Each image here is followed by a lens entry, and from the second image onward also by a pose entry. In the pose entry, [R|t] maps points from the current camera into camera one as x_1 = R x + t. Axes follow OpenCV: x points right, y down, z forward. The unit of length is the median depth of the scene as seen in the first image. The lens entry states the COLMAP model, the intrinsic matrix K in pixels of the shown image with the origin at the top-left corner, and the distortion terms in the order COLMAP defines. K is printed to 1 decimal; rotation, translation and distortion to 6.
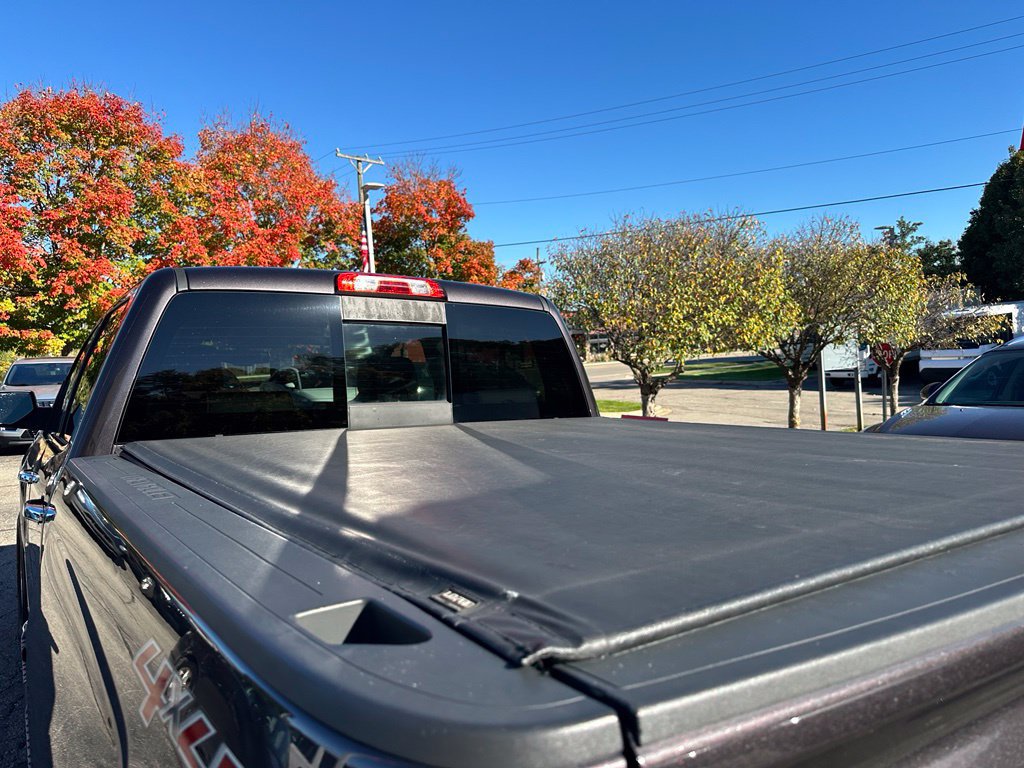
lens RADIAL K [[725.9, 0, 511.0], [0, 725.9, 388.8], [0, 0, 1]] dist [0.068539, -0.095832]
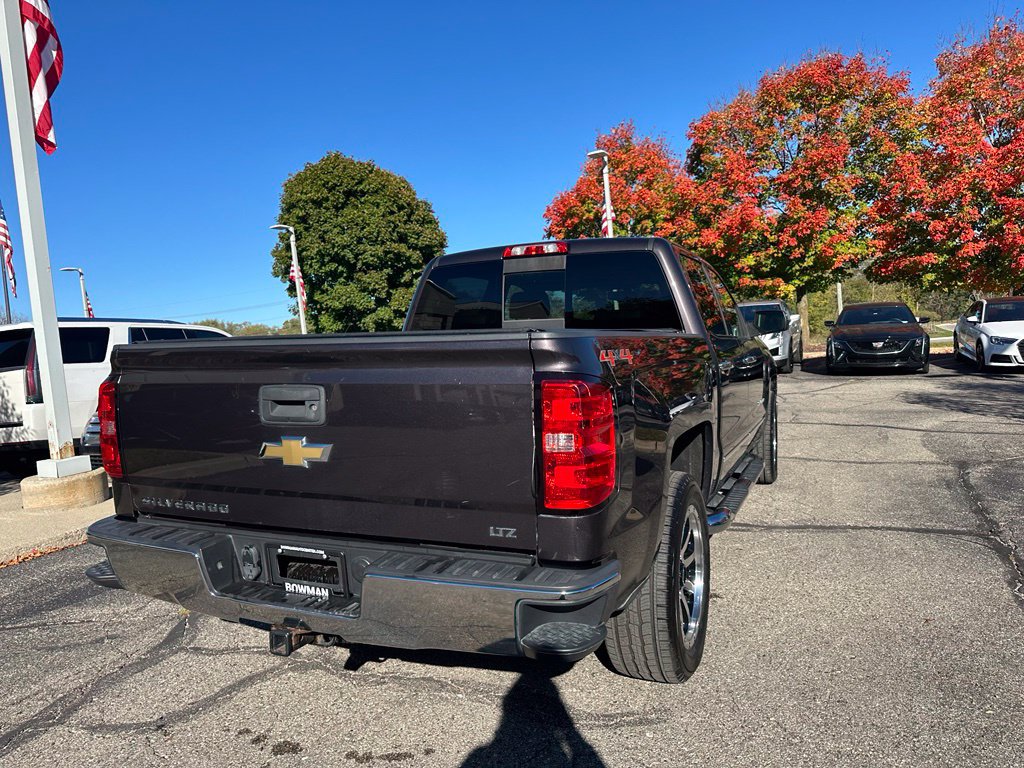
lens RADIAL K [[725.9, 0, 511.0], [0, 725.9, 388.8], [0, 0, 1]] dist [0.068539, -0.095832]
pose [[0.522312, 0.058350, -0.850756, 0.143592], [0.010279, 0.997153, 0.074702, 0.005380], [0.852693, -0.047763, 0.520225, 0.004855]]
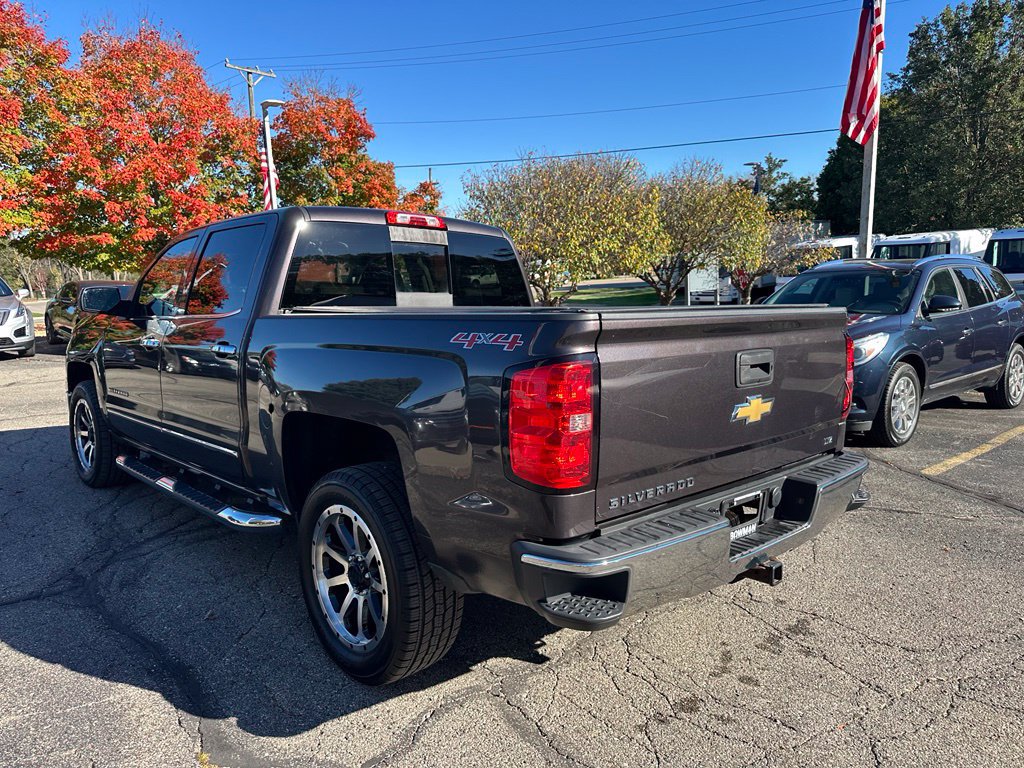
lens RADIAL K [[735.5, 0, 512.0], [0, 735.5, 384.0], [0, 0, 1]] dist [-0.000835, 0.000324]
pose [[0.988229, -0.007253, 0.152813, -0.023041], [-0.007594, 0.995319, 0.096350, 0.006249], [-0.152796, -0.096377, 0.983547, -0.078355]]
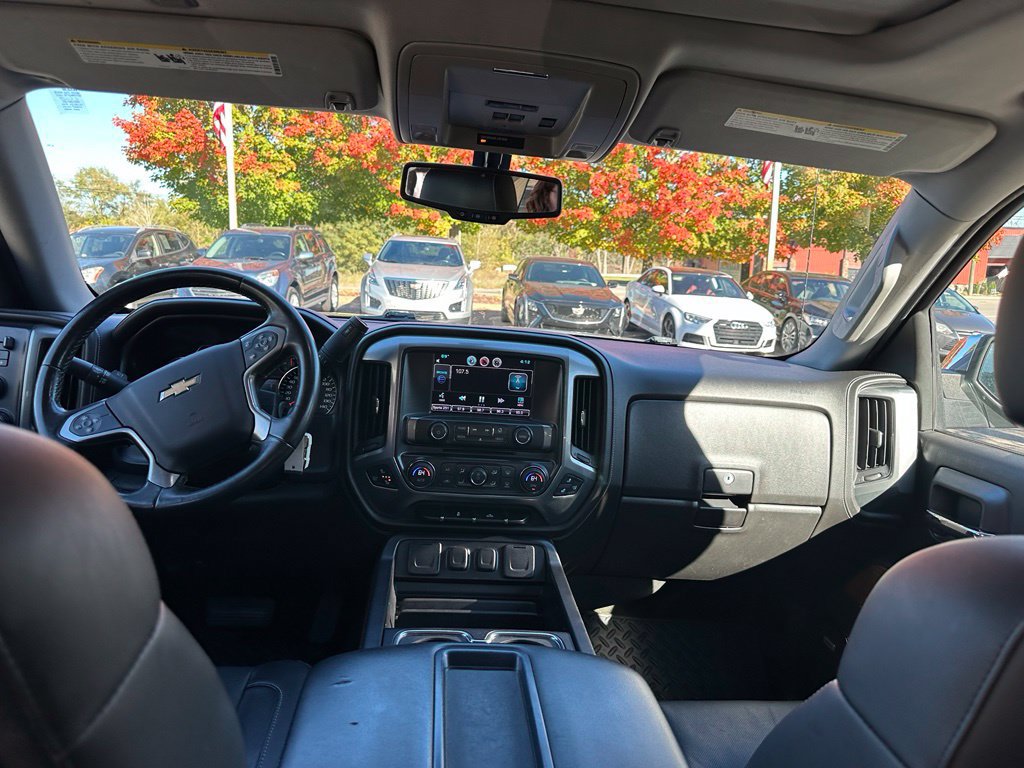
lens RADIAL K [[733.1, 0, 513.3], [0, 733.1, 365.6], [0, 0, 1]] dist [0.173044, -0.402165]
pose [[0.875376, 0.149684, -0.459686, -0.034767], [-0.105266, 0.987061, 0.120953, -0.002796], [0.471843, -0.057491, 0.879806, 0.126947]]
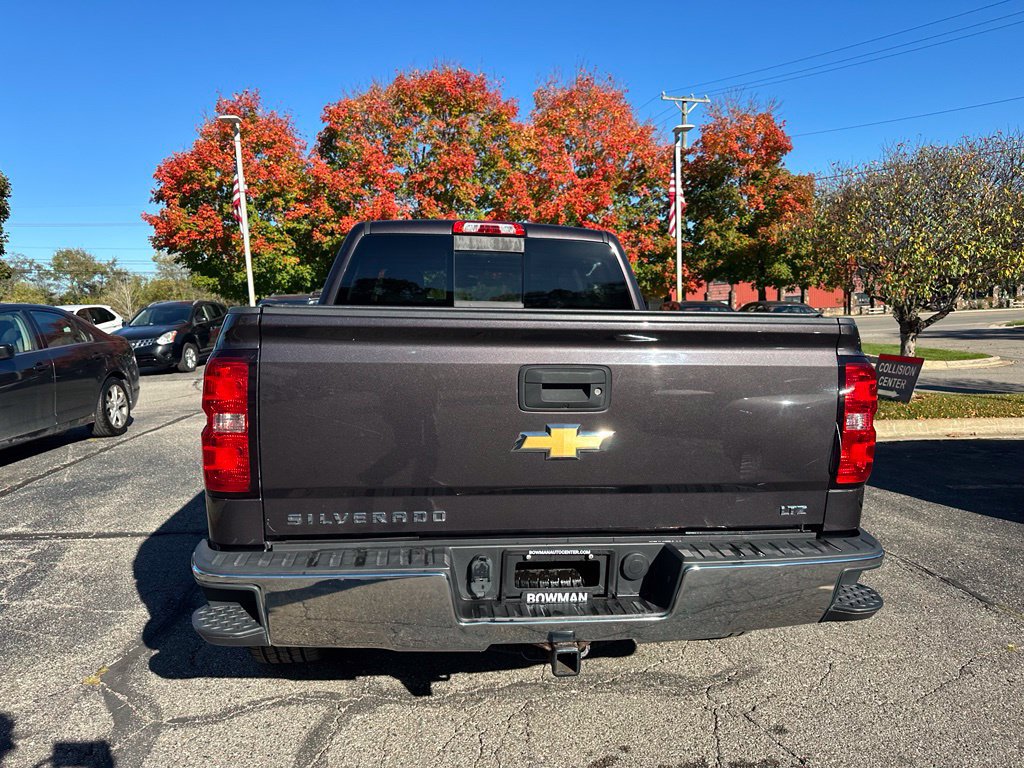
lens RADIAL K [[716.5, 0, 507.6], [0, 716.5, 394.3], [0, 0, 1]] dist [0.201794, -0.425384]
pose [[0.893180, 0.073194, -0.443702, 0.075331], [-0.035709, 0.995094, 0.092268, 0.007751], [0.448279, -0.066568, 0.891412, -0.048897]]
